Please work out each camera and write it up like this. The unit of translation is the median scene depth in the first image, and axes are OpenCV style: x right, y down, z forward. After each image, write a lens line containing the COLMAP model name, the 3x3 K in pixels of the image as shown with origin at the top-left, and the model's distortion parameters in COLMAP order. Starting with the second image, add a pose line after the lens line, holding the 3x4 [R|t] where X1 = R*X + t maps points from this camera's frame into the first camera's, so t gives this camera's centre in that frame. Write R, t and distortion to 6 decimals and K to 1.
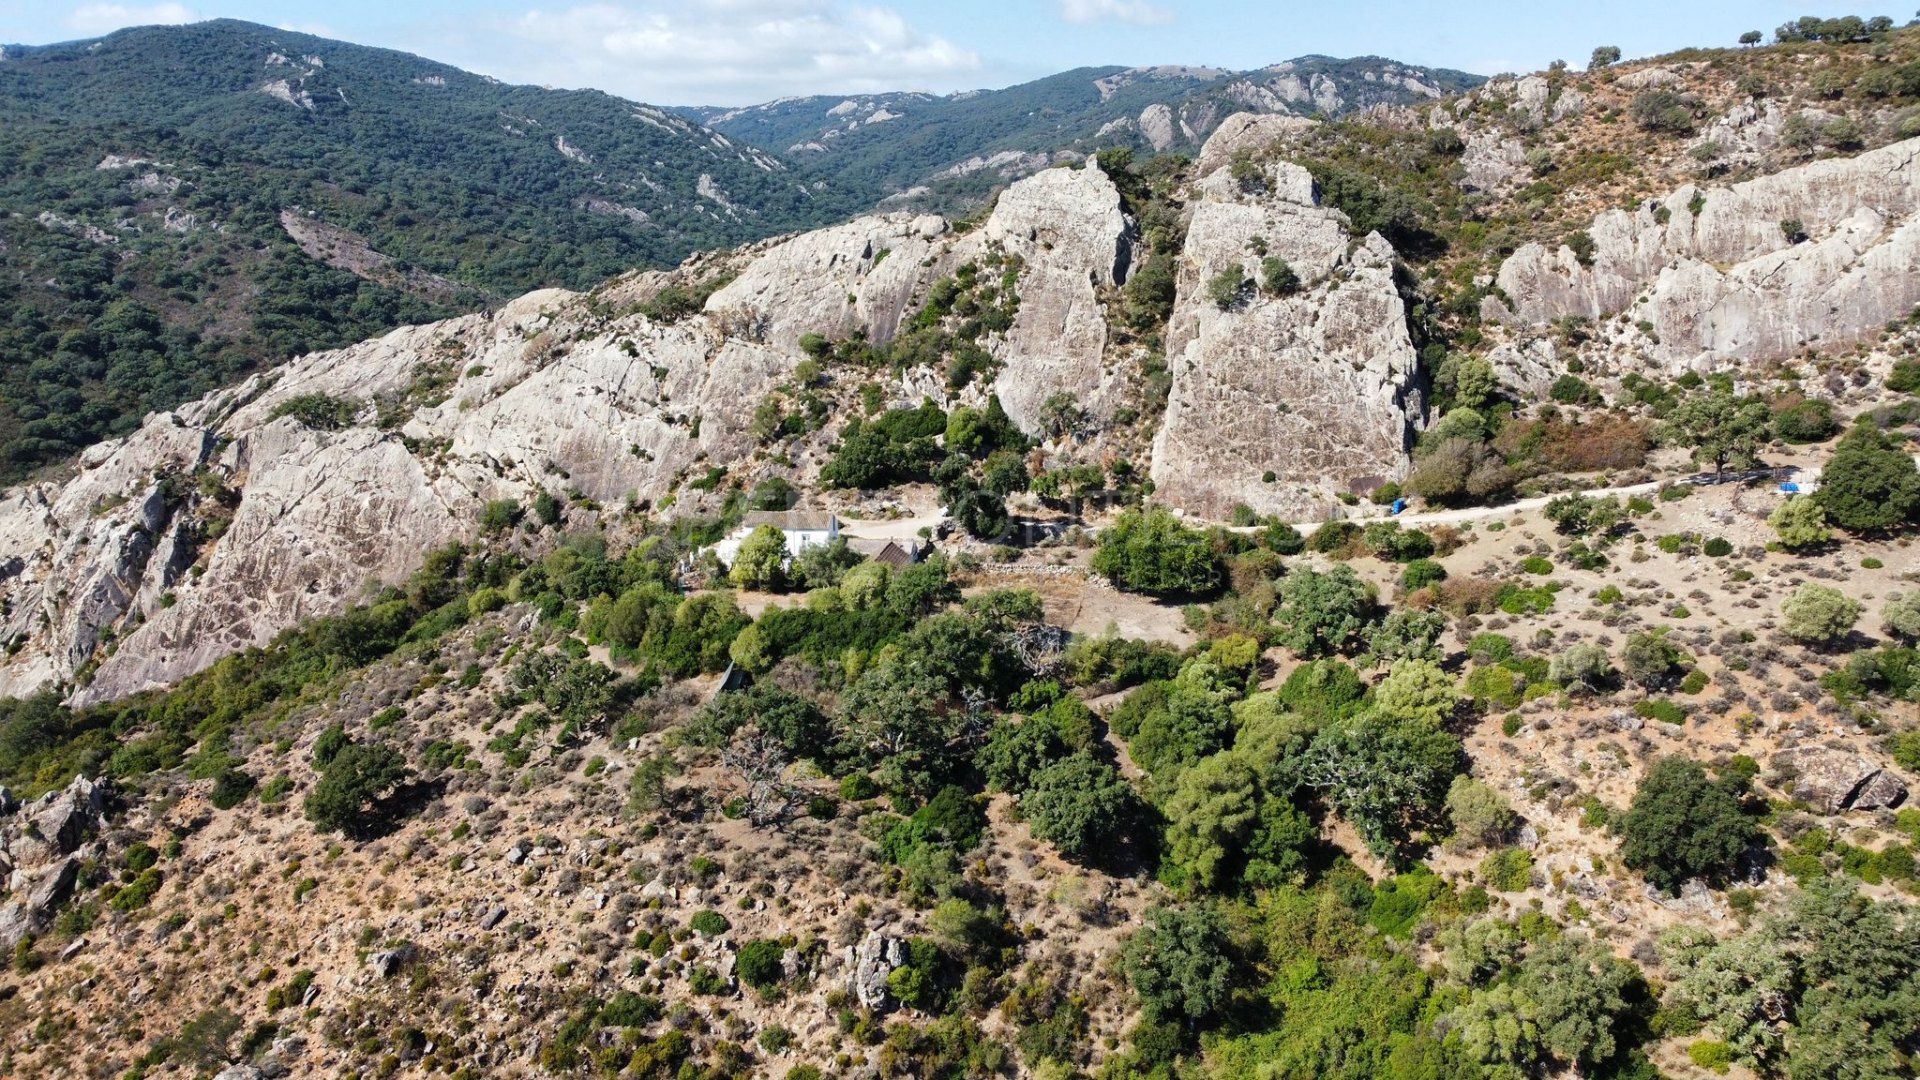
lens RADIAL K [[1454.2, 0, 965.7], [0, 1454.2, 541.2], [0, 0, 1]] dist [0.000416, -0.006751]
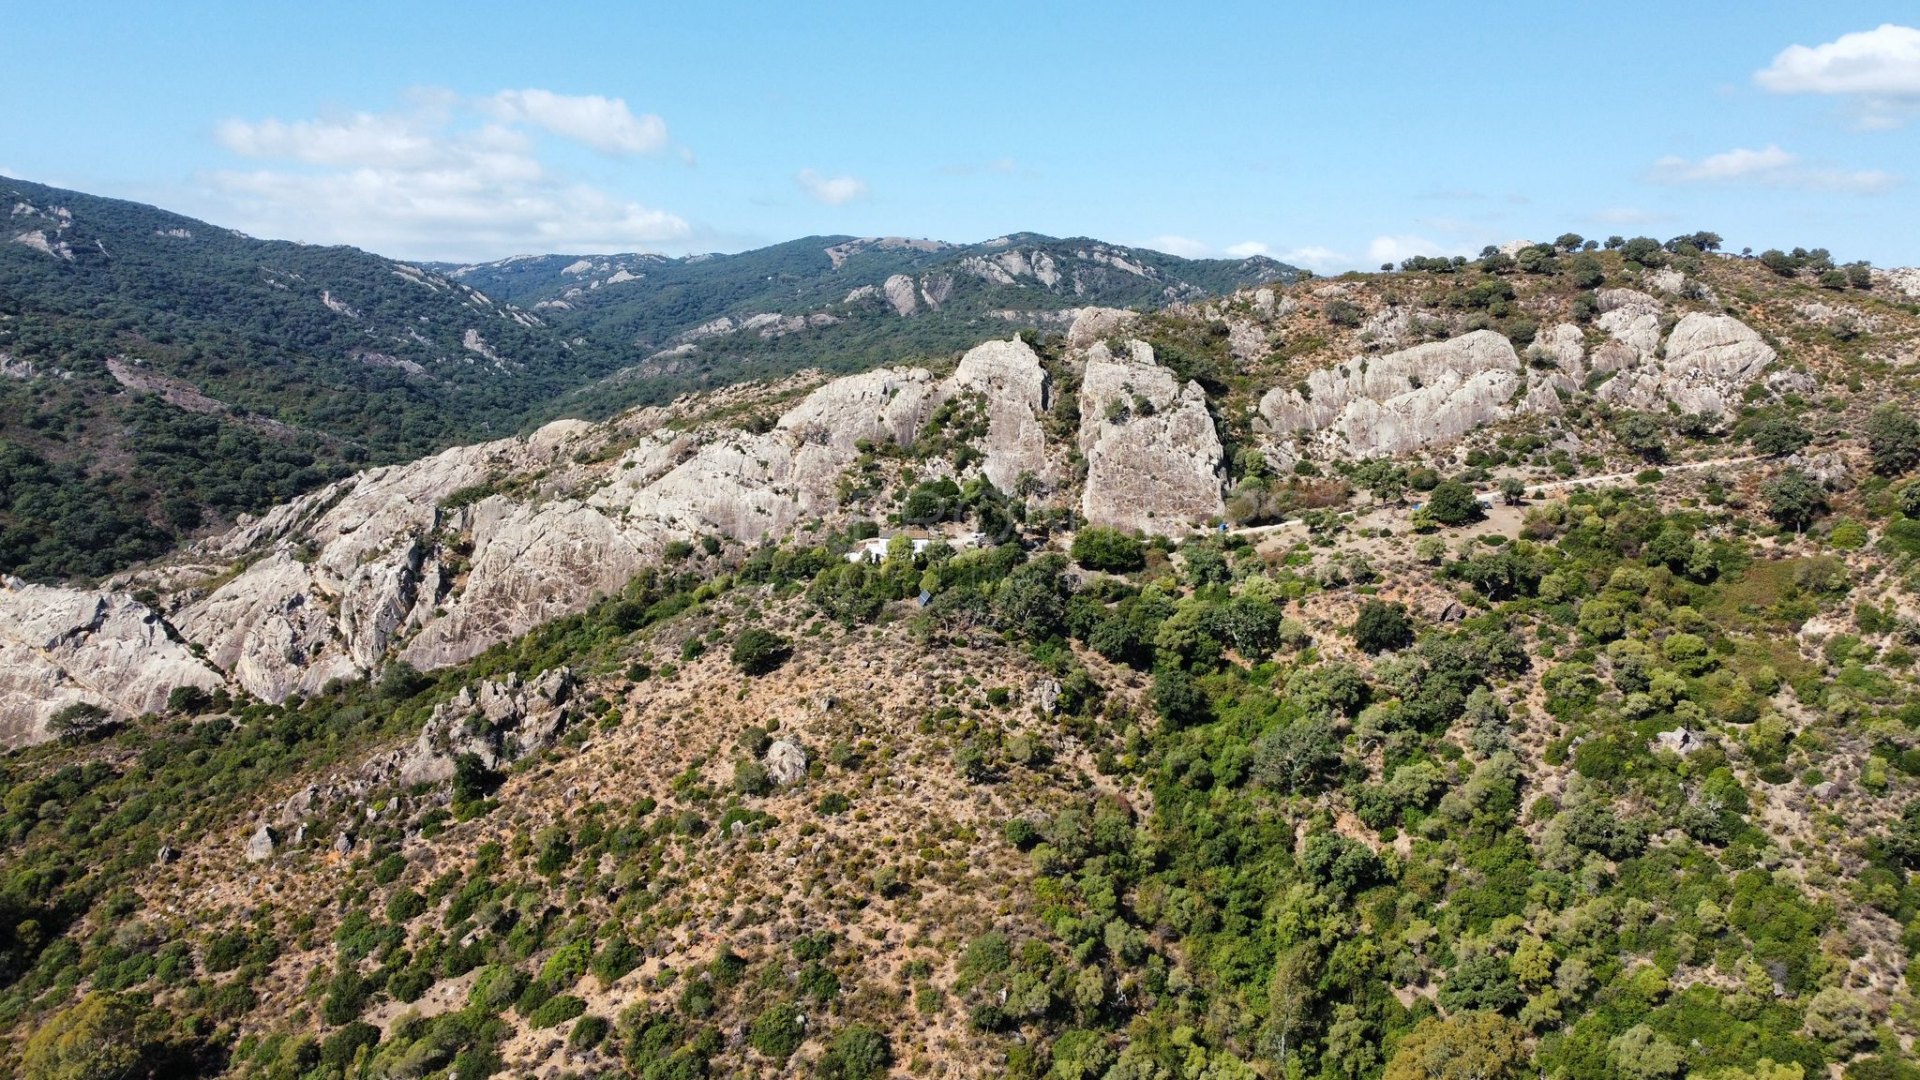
lens RADIAL K [[1454.2, 0, 967.3], [0, 1454.2, 538.3], [0, 0, 1]] dist [0.000416, -0.006751]
pose [[0.980646, -0.011364, 0.195457, -0.322644], [0.032239, 0.994060, -0.103953, 0.145829], [-0.193115, 0.108242, 0.975187, -0.617750]]
